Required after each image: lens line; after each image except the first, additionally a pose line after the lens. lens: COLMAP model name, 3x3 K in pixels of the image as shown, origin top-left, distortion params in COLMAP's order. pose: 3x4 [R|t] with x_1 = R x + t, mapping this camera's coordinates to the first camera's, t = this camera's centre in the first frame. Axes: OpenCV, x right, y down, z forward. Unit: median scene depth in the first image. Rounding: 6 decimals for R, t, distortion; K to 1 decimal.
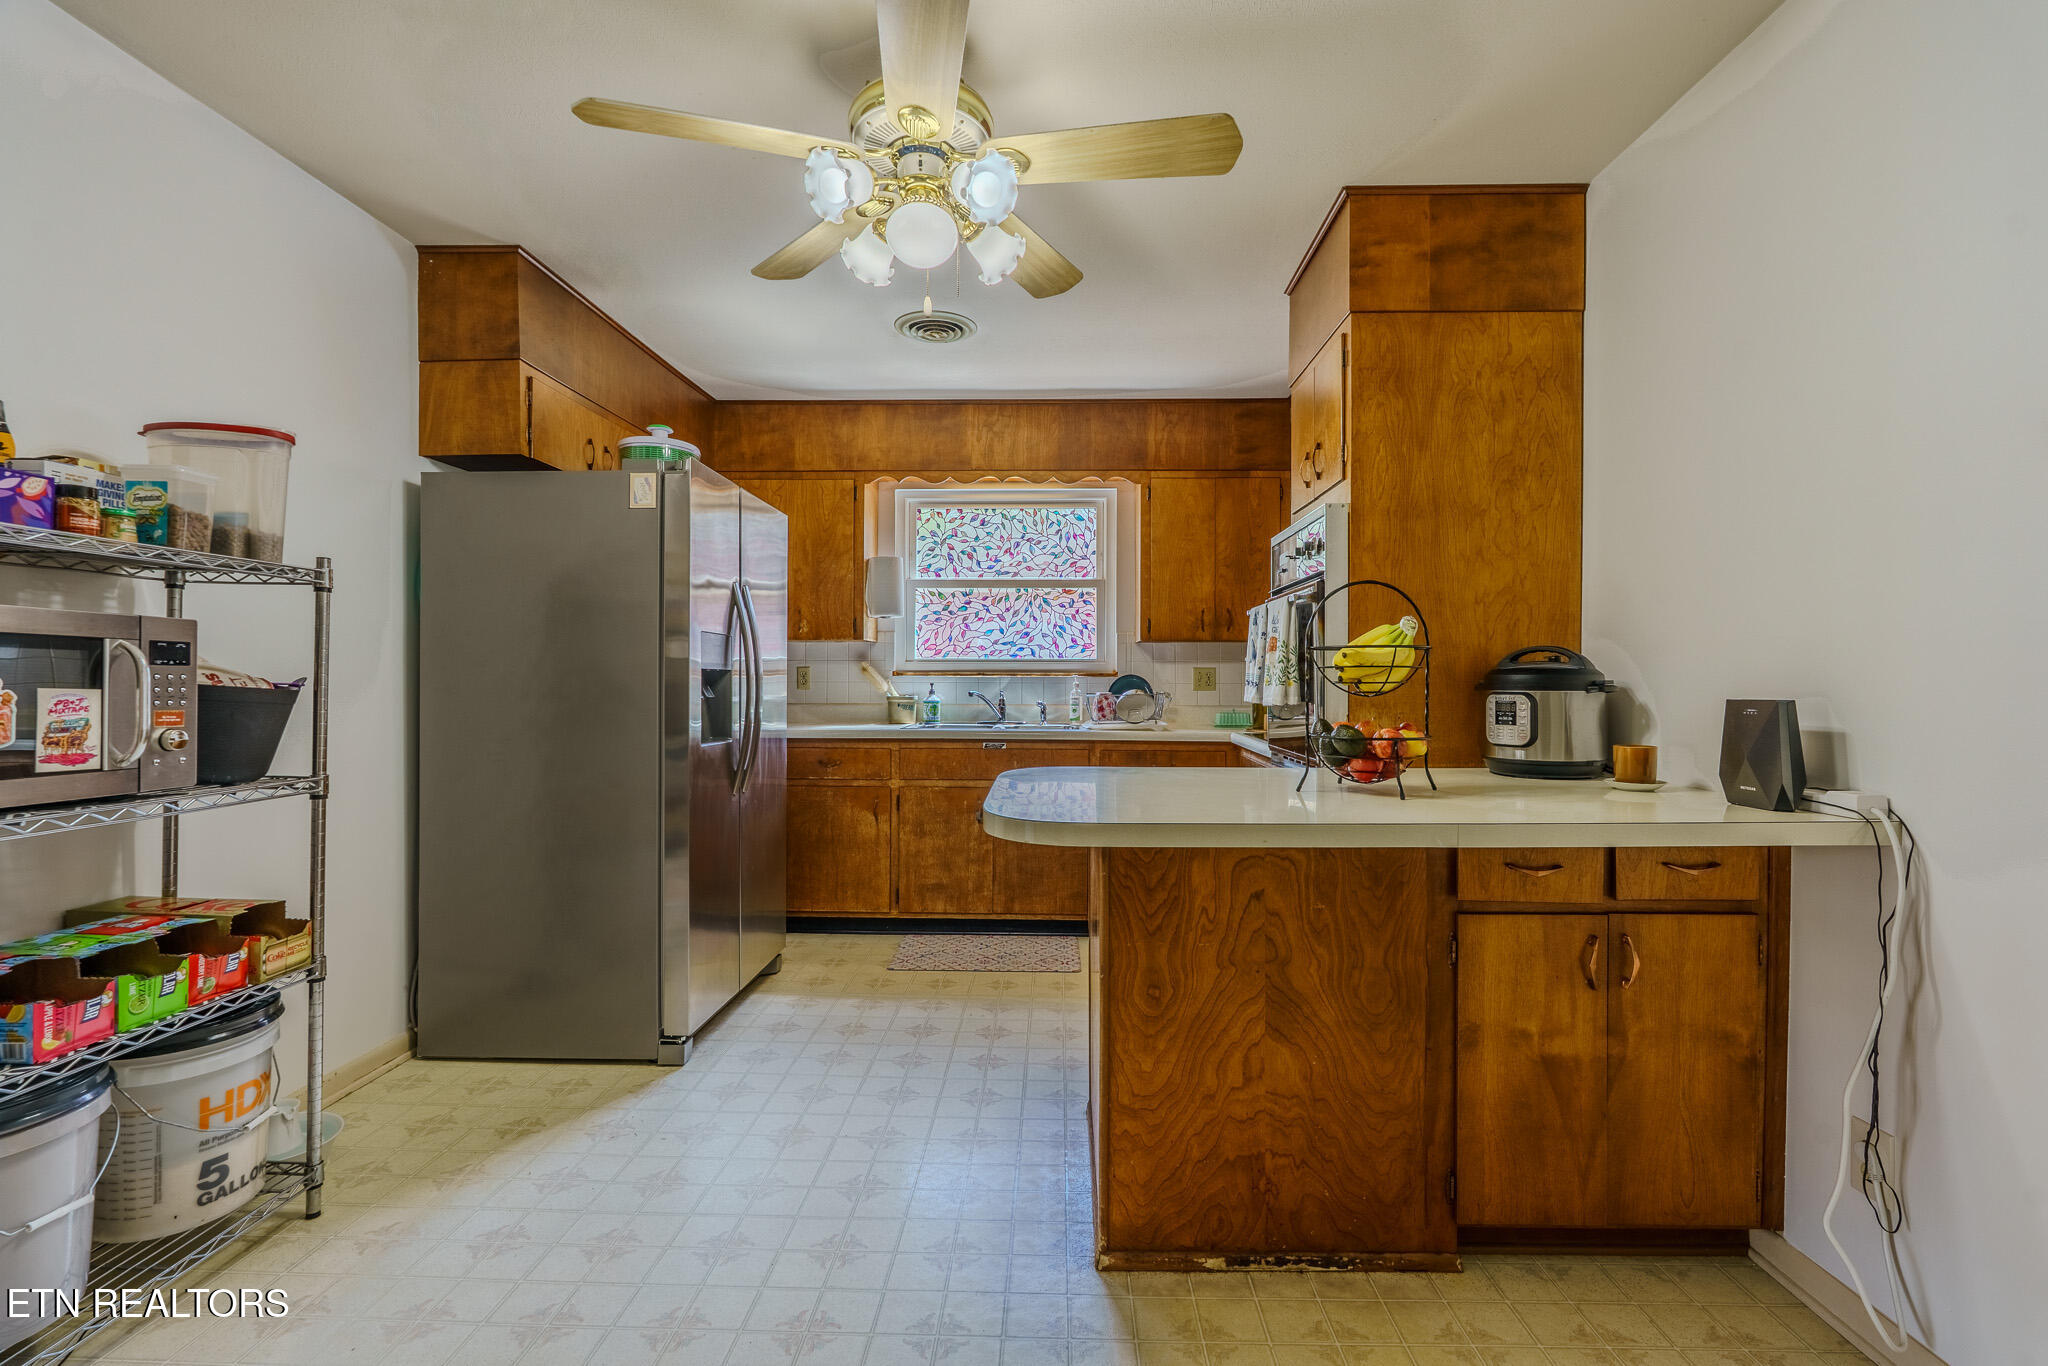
lens RADIAL K [[910.4, 0, 1018.8], [0, 910.4, 668.4], [0, 0, 1]] dist [-0.002144, 0.000678]
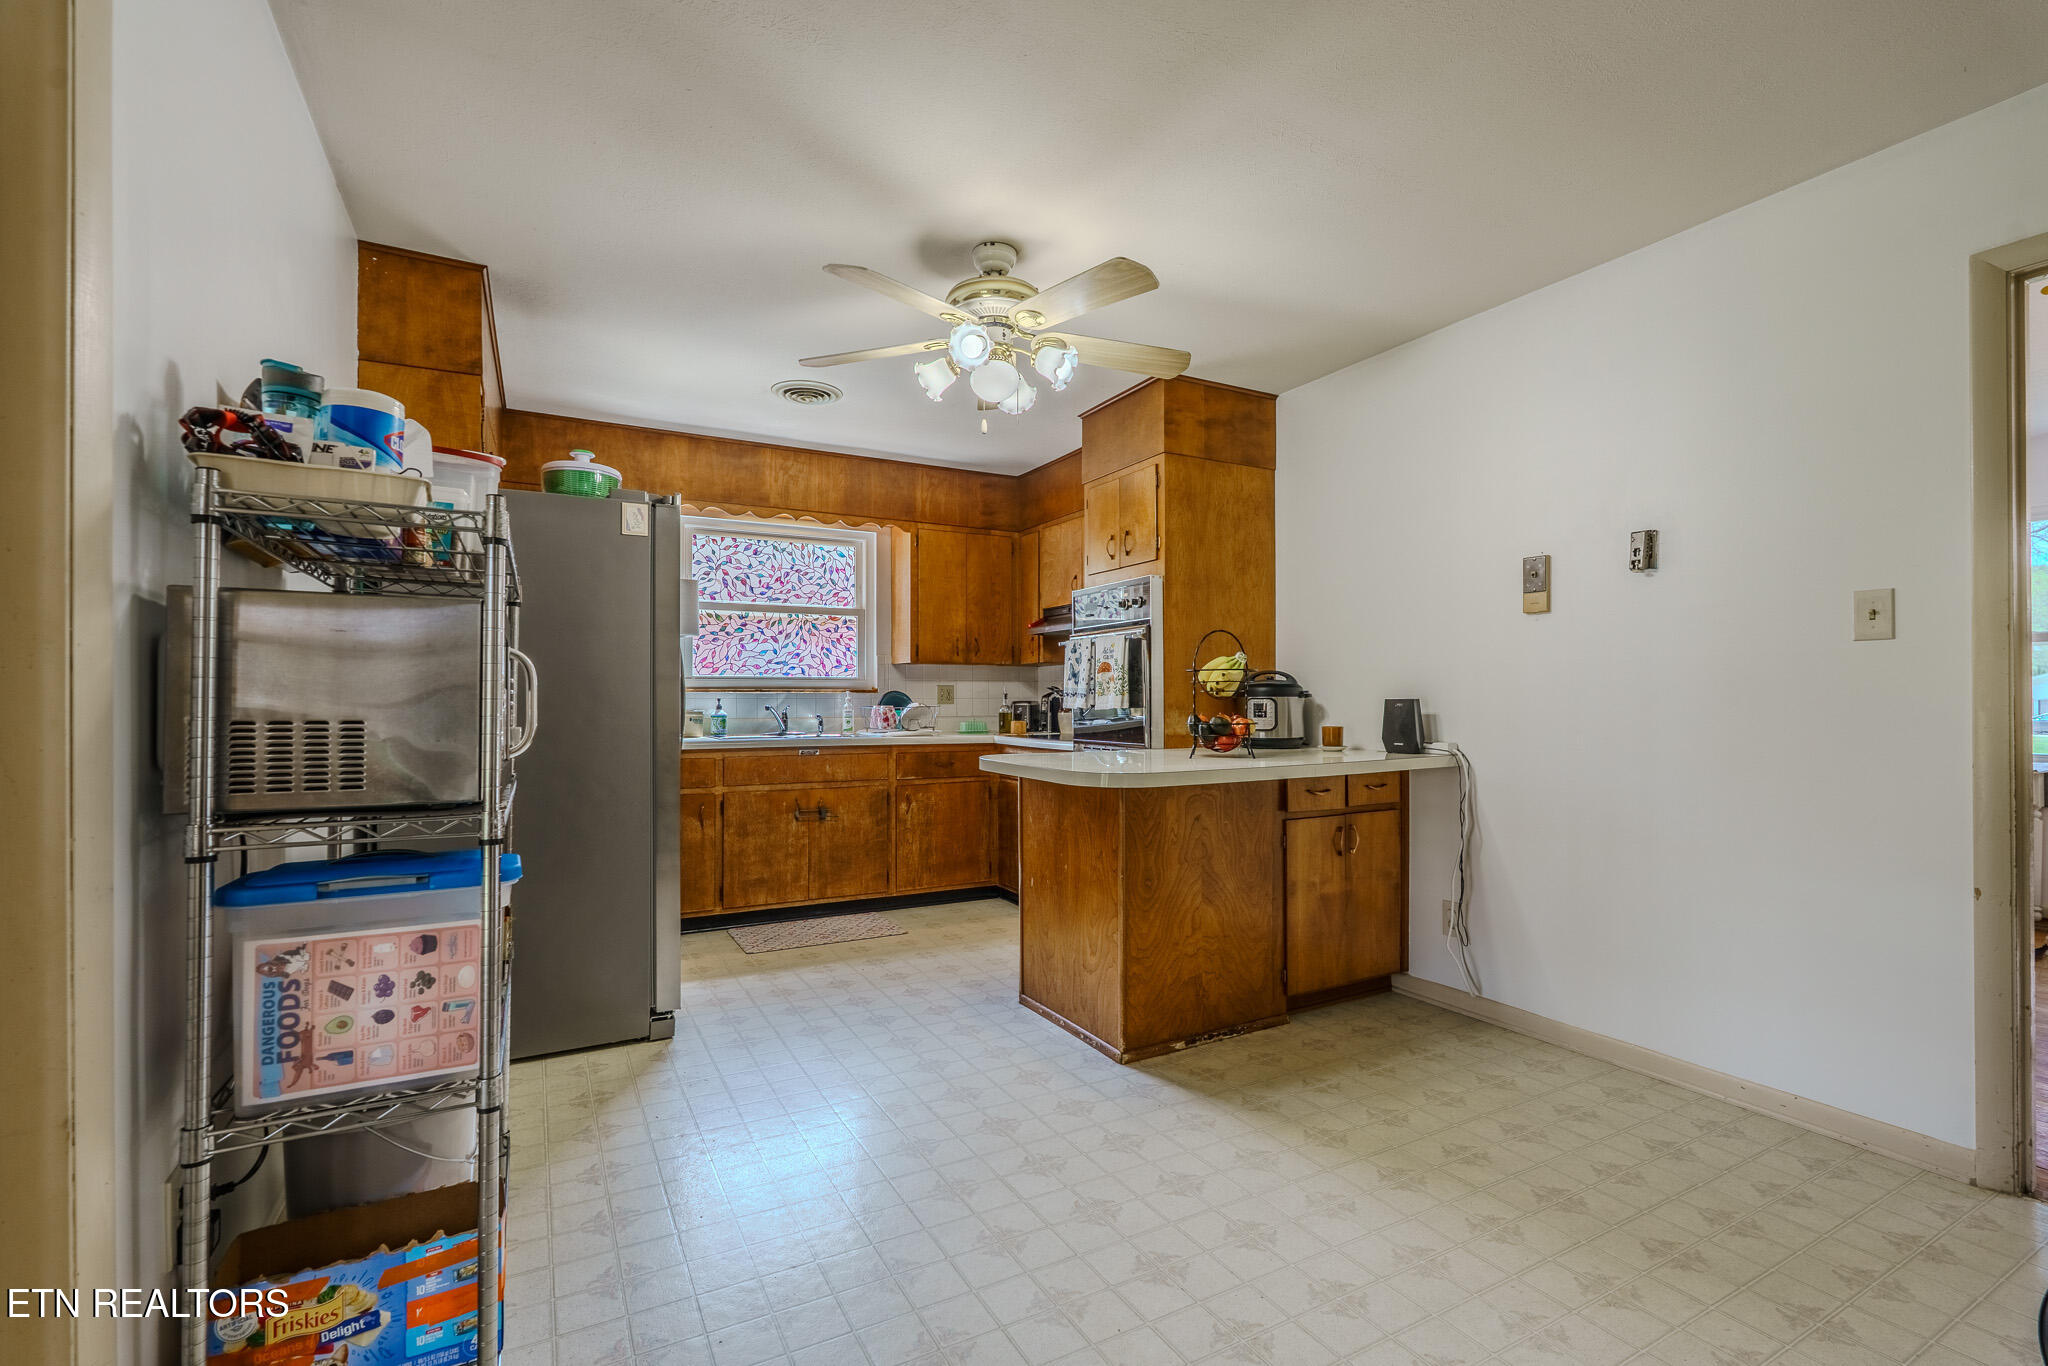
lens RADIAL K [[910.4, 0, 1018.8], [0, 910.4, 668.4], [0, 0, 1]] dist [-0.002144, 0.000678]
pose [[0.865251, 0.013952, 0.501144, -0.532135], [-0.001262, 0.999670, -0.025652, 0.012247], [-0.501337, 0.021563, 0.864984, -0.173473]]
